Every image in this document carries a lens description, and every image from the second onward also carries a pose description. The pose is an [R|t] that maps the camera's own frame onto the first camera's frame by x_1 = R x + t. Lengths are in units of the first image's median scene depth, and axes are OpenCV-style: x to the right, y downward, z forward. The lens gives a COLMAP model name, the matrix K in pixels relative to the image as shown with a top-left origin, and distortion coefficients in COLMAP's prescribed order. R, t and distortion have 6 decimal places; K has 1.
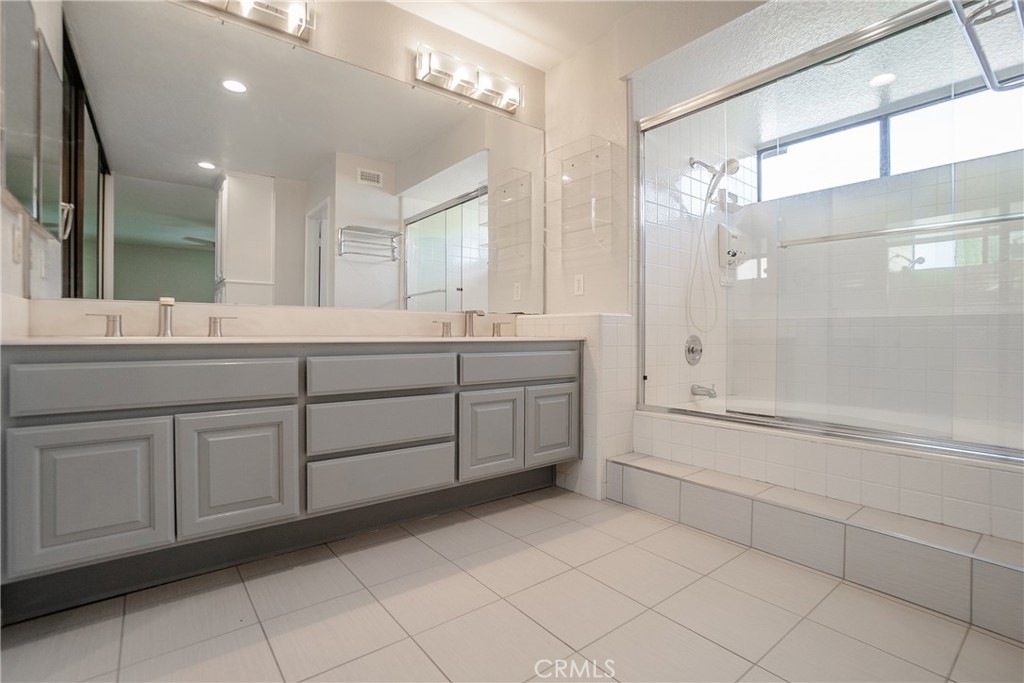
lens RADIAL K [[465.7, 0, 513.9], [0, 465.7, 334.5], [0, 0, 1]] dist [-0.061707, 0.020837]
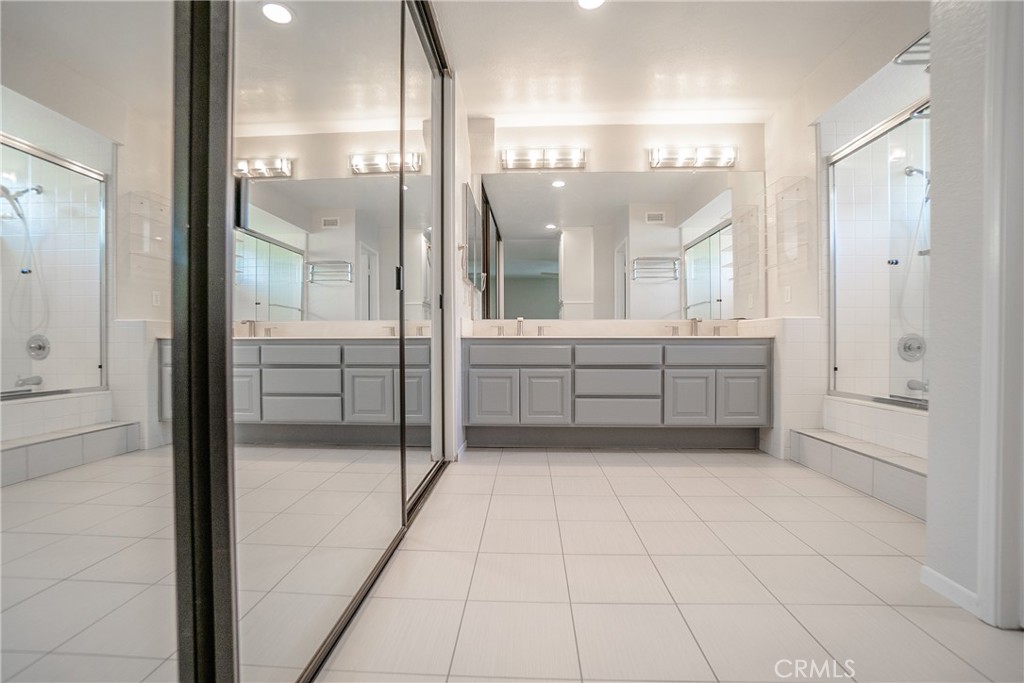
lens RADIAL K [[457.5, 0, 503.9], [0, 457.5, 338.7], [0, 0, 1]] dist [-0.062362, 0.022265]
pose [[0.742684, -0.006999, -0.669605, 0.417122], [0.000679, 0.999953, -0.009699, 0.025672], [0.669642, 0.006748, 0.742654, -0.439140]]
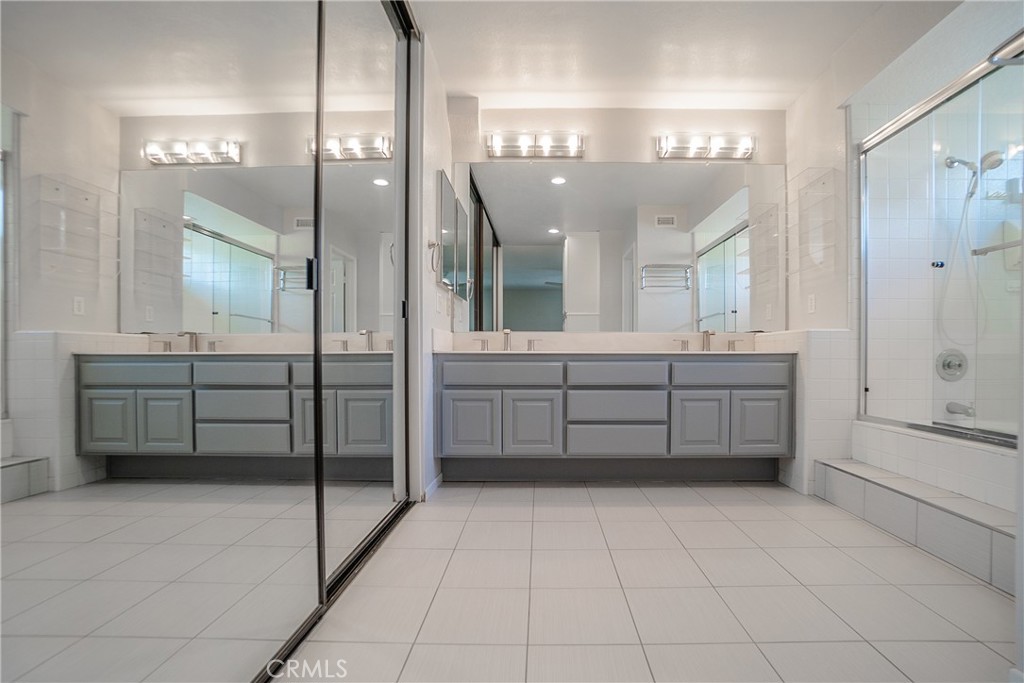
lens RADIAL K [[474.2, 0, 538.9], [0, 474.2, 358.0], [0, 0, 1]] dist [-0.065937, 0.027488]
pose [[0.776164, -0.000190, -0.630531, 0.365467], [0.000058, 1.000000, -0.000229, 0.022337], [0.630531, 0.000141, 0.776164, -0.271561]]
